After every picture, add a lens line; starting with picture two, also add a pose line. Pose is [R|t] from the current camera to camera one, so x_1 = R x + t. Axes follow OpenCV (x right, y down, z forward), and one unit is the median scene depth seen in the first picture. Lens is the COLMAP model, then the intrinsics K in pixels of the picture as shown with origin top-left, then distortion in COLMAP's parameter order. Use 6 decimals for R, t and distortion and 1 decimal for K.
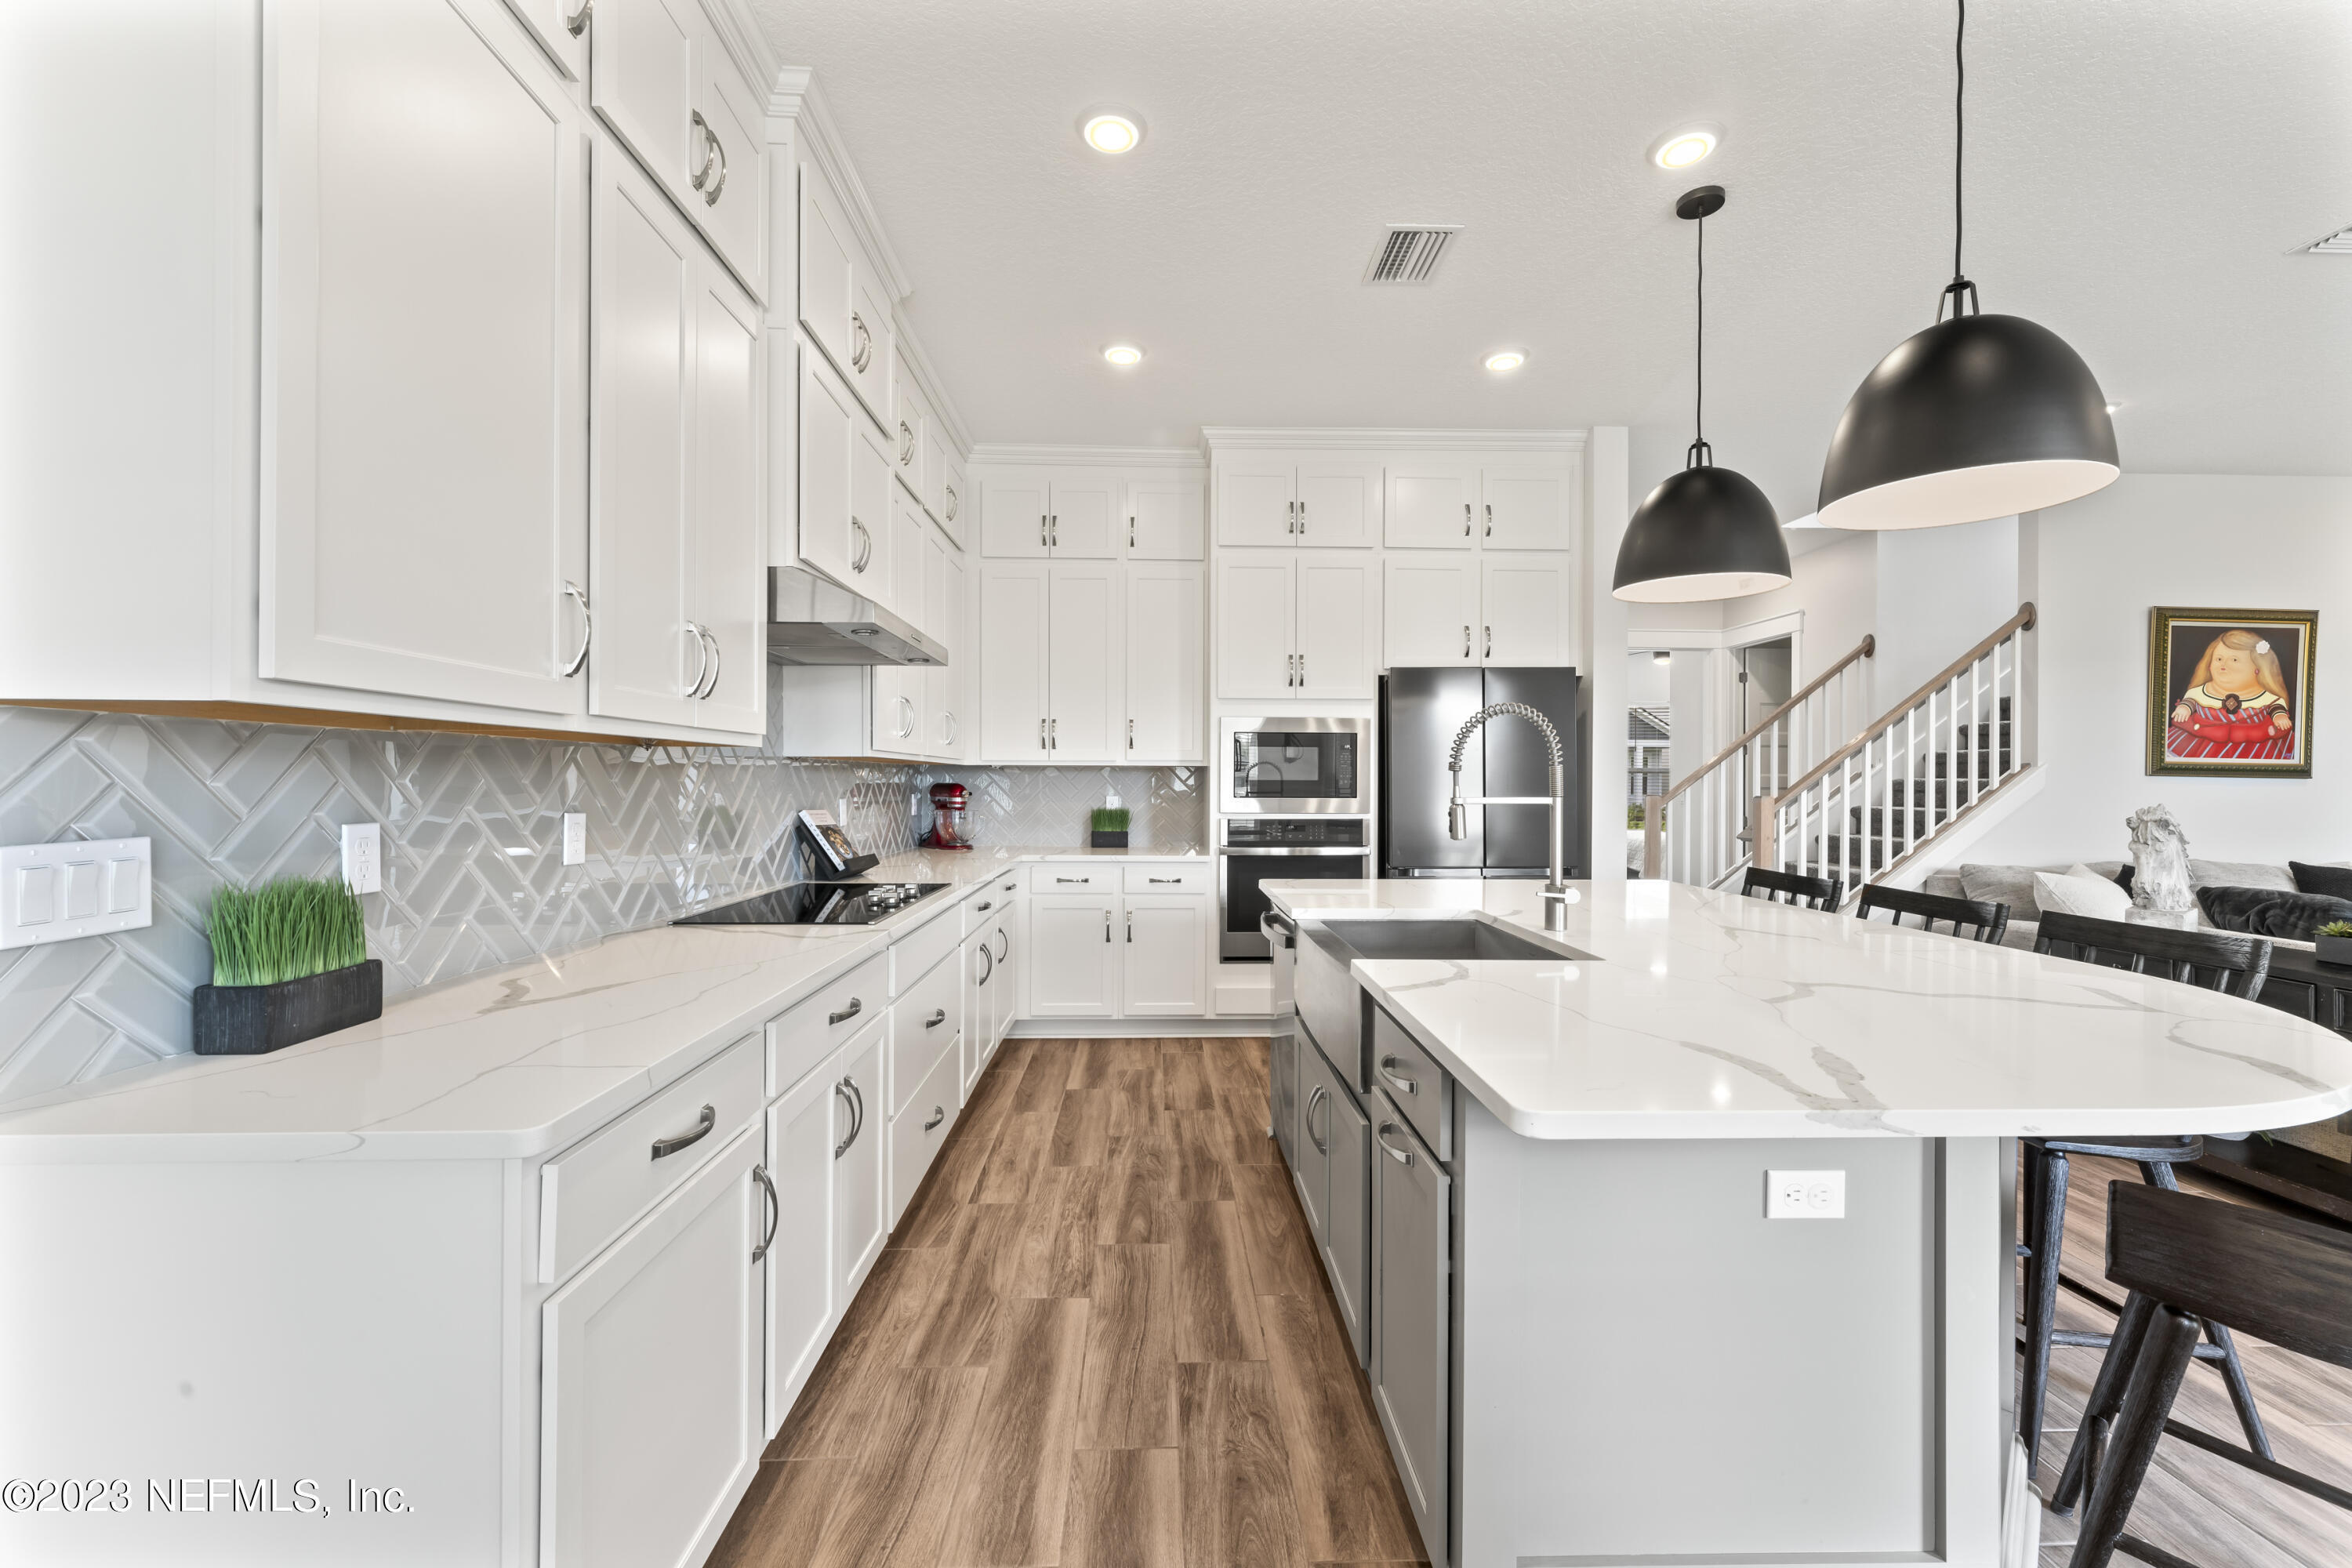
lens RADIAL K [[932.7, 0, 1179.9], [0, 932.7, 782.3], [0, 0, 1]] dist [0.001865, 0.000324]
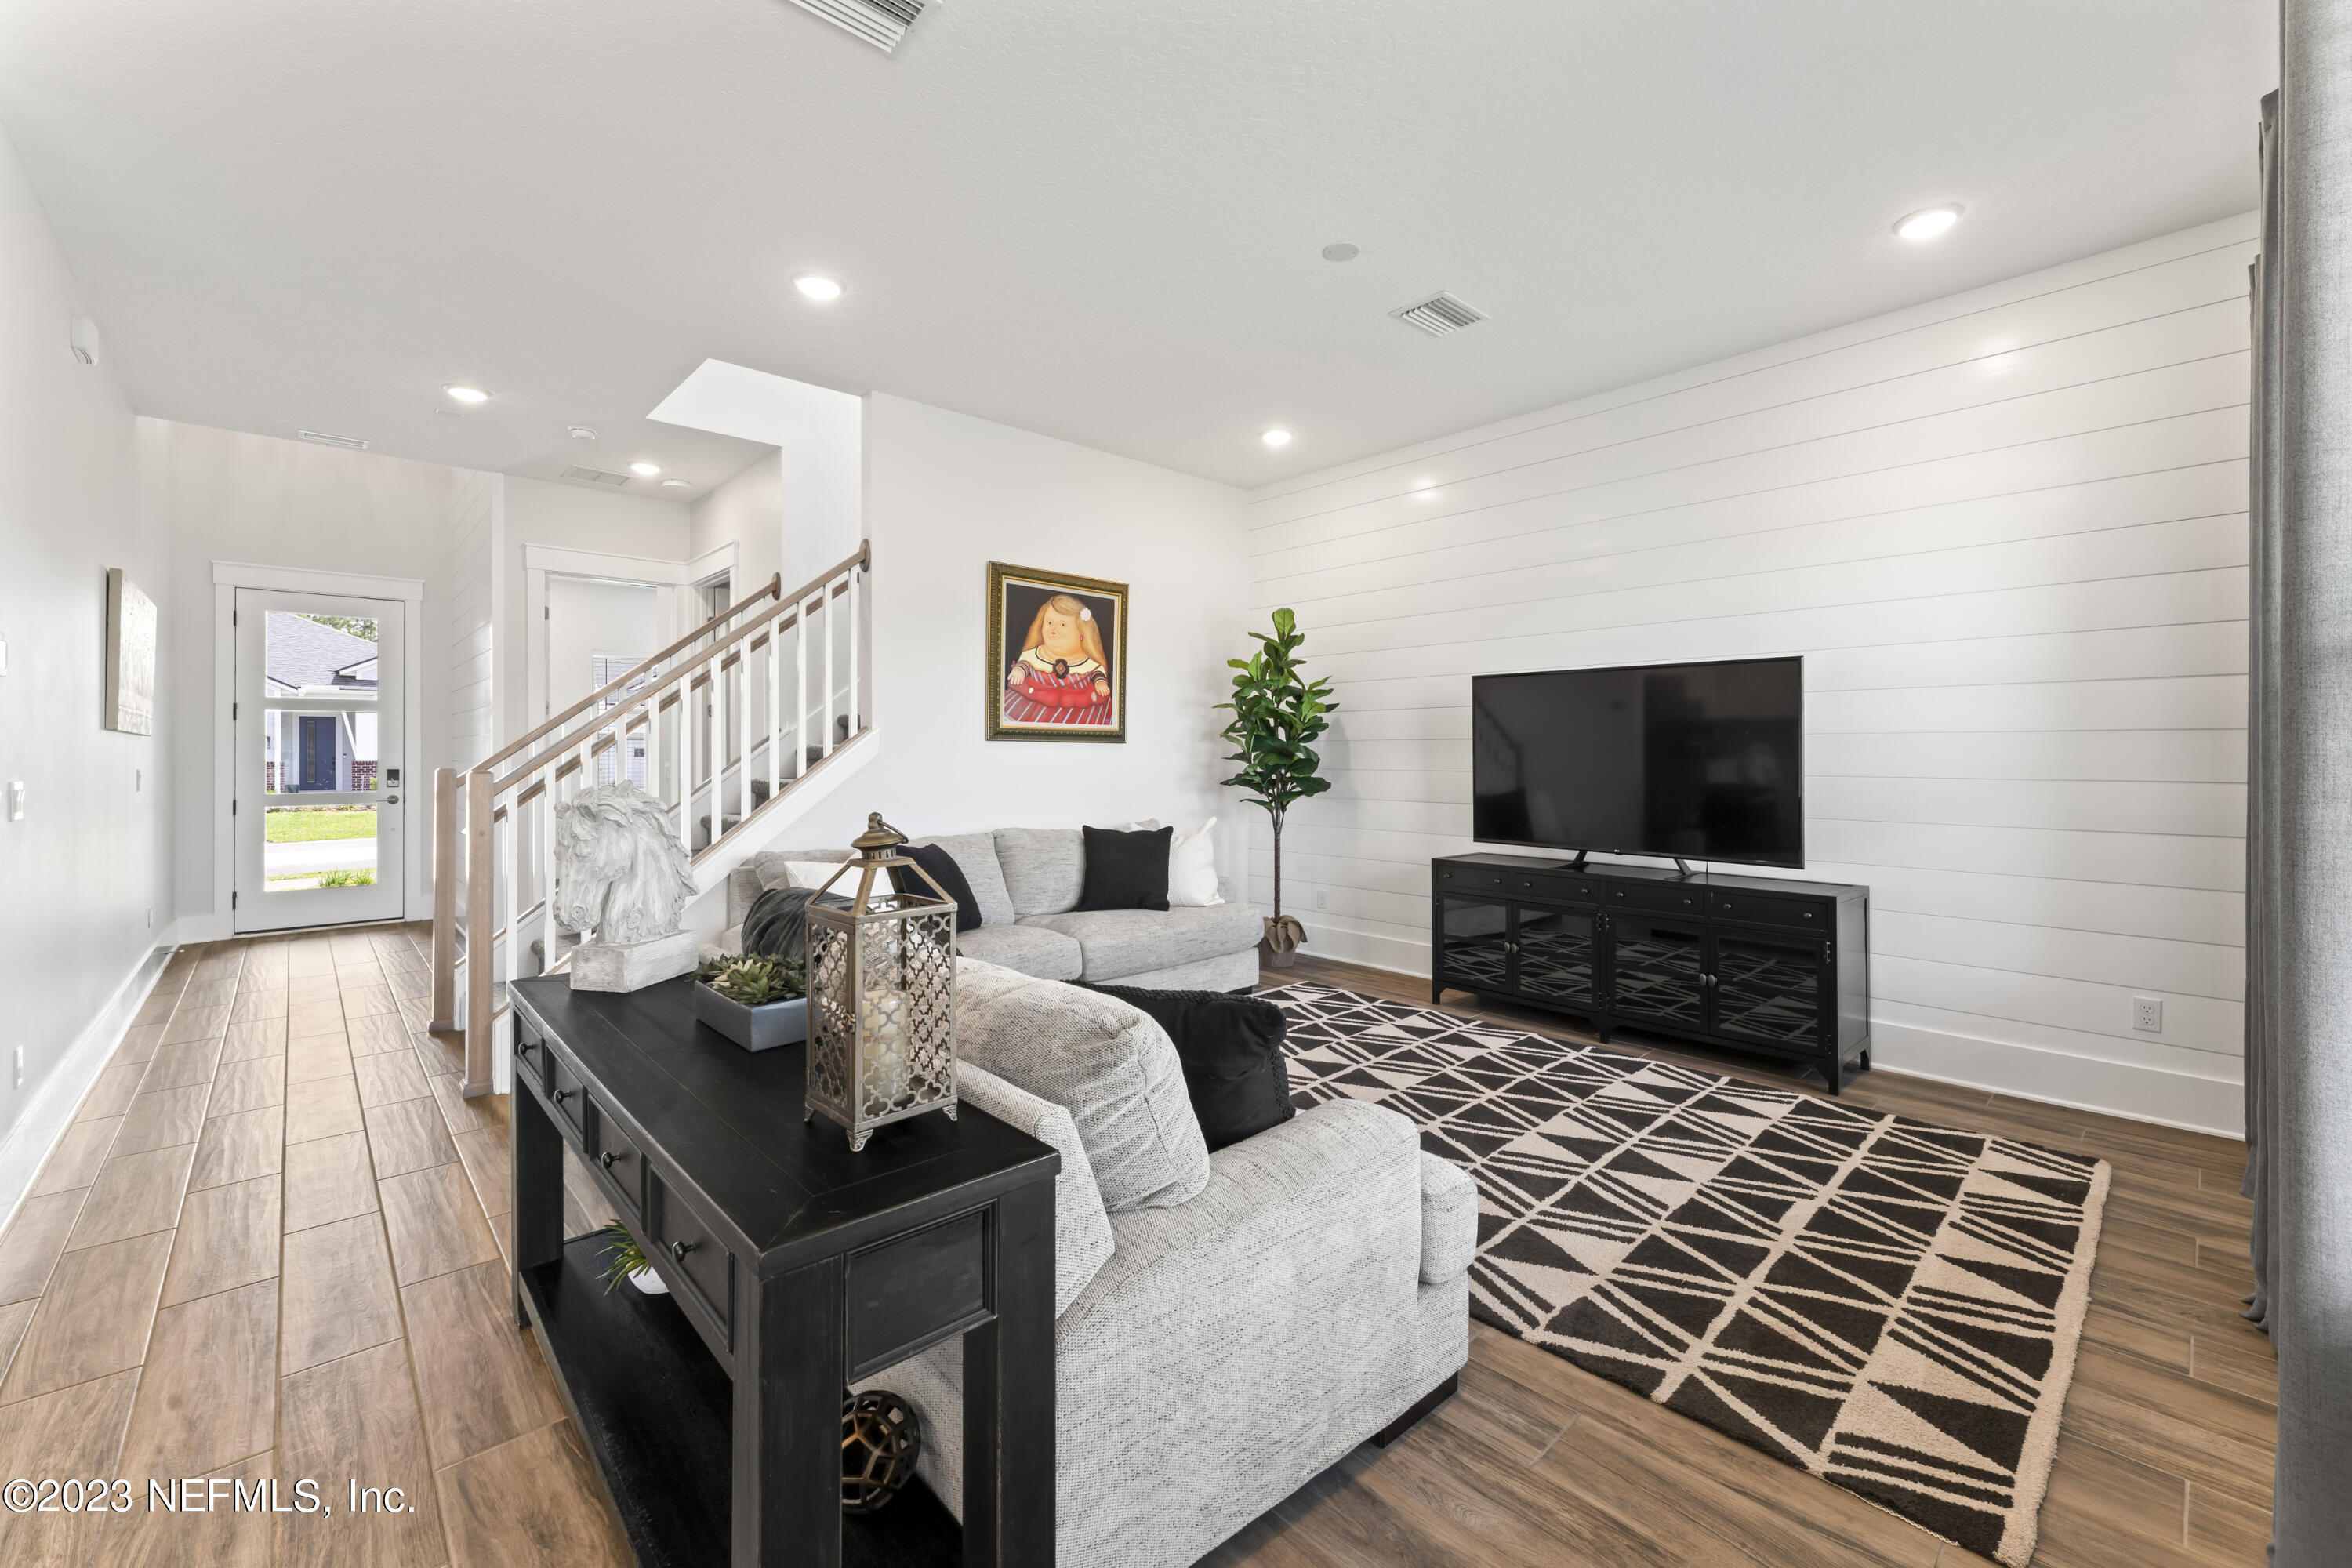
lens RADIAL K [[953.1, 0, 1186.9], [0, 953.1, 748.7], [0, 0, 1]] dist [0.002366, 0.000708]
pose [[0.753082, -0.005361, 0.657904, 0.558285], [0.007521, 0.999972, -0.000460, 0.003191], [-0.657883, 0.005294, 0.753101, 0.146056]]
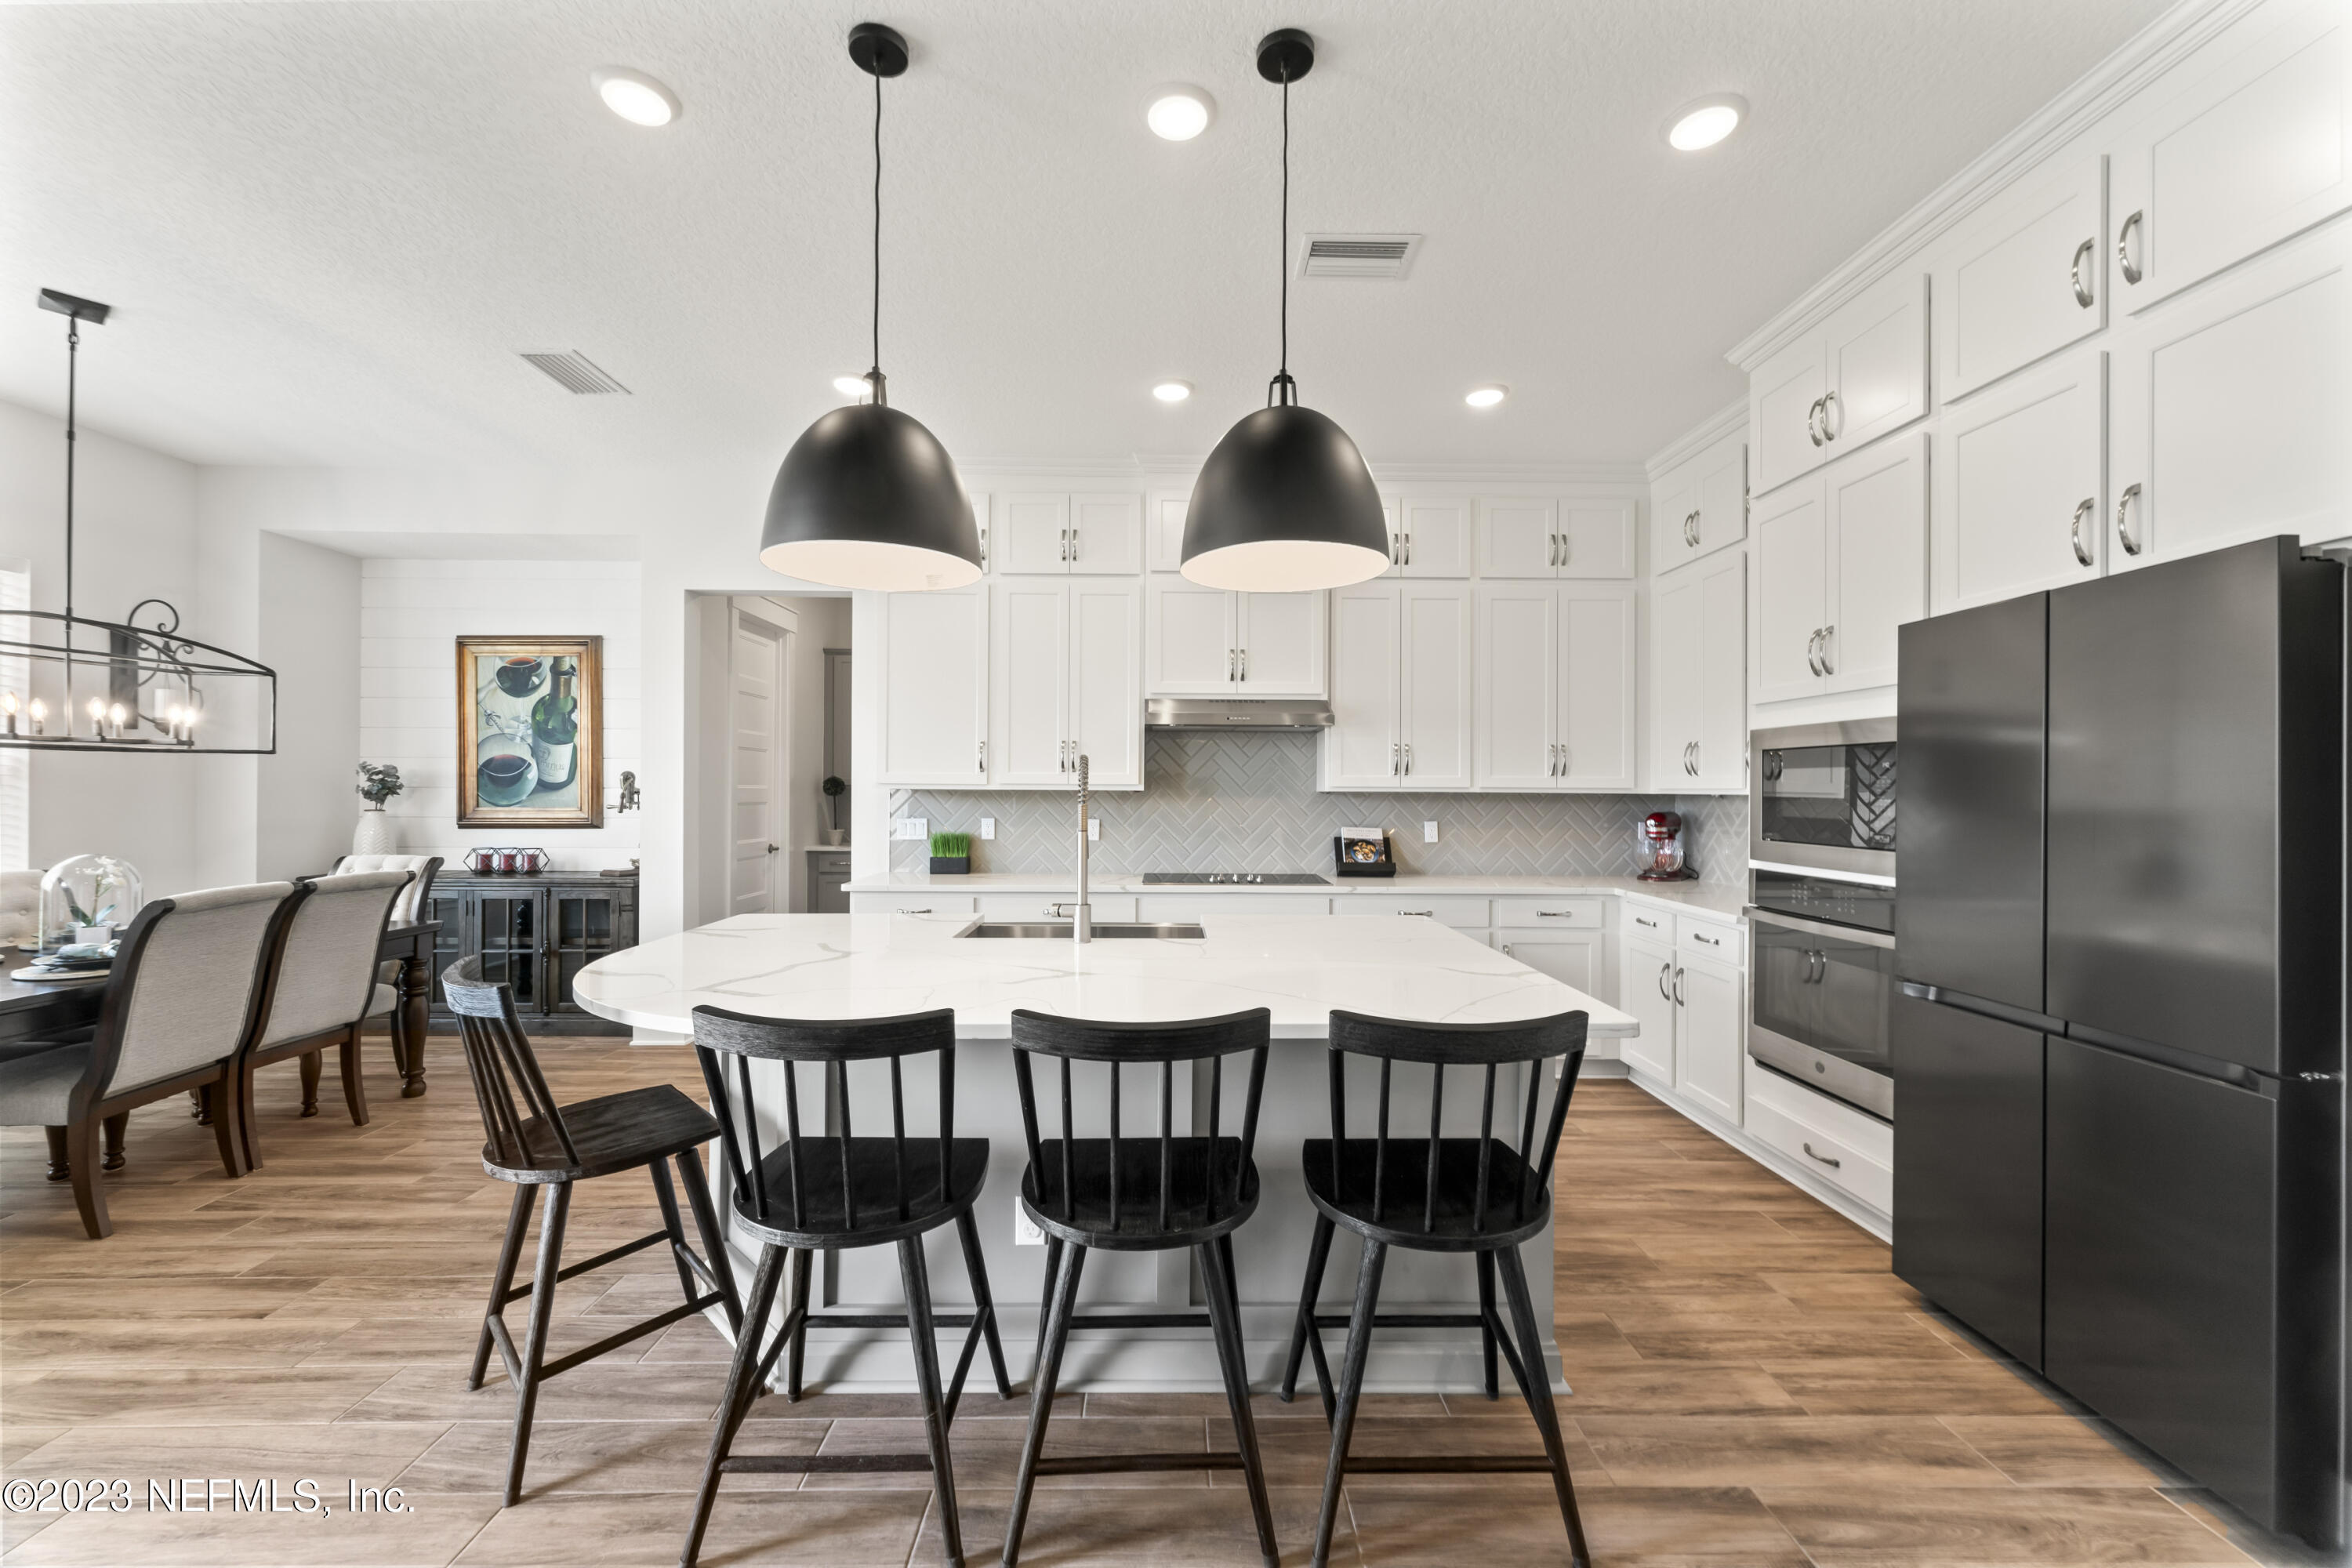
lens RADIAL K [[932.7, 0, 1179.9], [0, 932.7, 782.3], [0, 0, 1]] dist [0.001865, 0.000324]
pose [[-0.015755, -0.010751, -0.999818, 0.698195], [-0.007918, 0.999912, -0.010628, -0.015357], [0.999845, 0.007749, -0.015838, 0.494792]]
